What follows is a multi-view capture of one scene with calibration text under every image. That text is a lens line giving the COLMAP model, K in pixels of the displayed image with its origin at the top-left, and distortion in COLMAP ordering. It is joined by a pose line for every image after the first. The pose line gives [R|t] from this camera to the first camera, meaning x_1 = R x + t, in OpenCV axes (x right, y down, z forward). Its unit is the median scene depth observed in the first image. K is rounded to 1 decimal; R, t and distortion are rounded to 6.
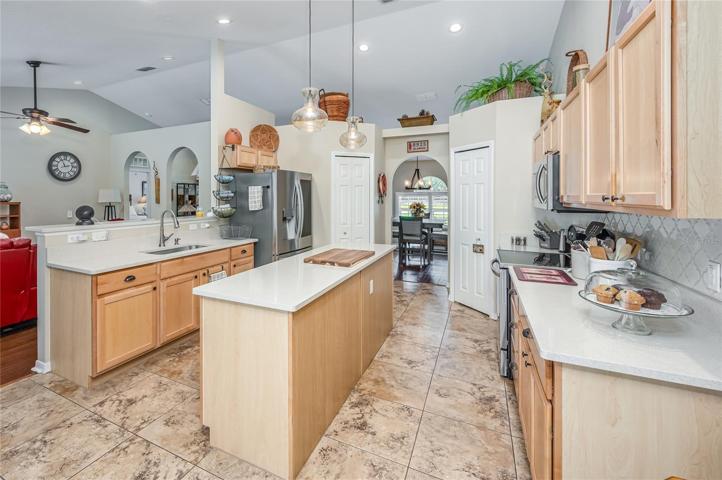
lens RADIAL K [[323.0, 0, 319.3], [0, 323.0, 198.5], [0, 0, 1]] dist [0.000444, -0.000231]
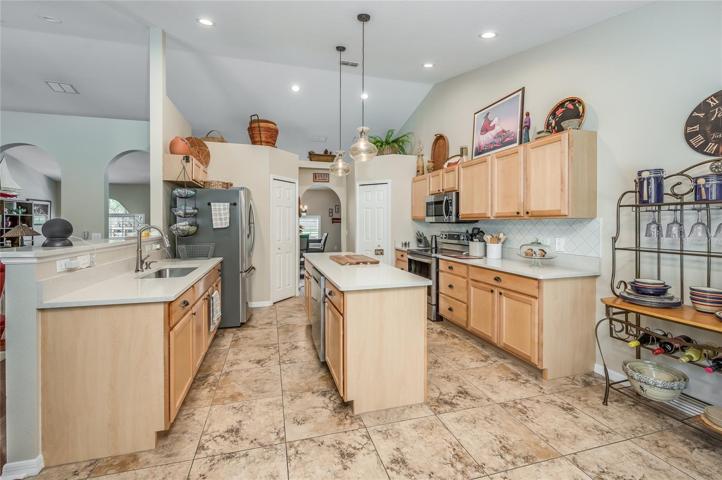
lens RADIAL K [[293.6, 0, 346.1], [0, 293.6, 225.5], [0, 0, 1]] dist [0.000185, -0.000026]
pose [[0.751170, -0.005975, 0.660082, -0.500198], [0.001884, 0.999974, 0.006908, 0.024450], [-0.660106, -0.003945, 0.751162, 0.094976]]
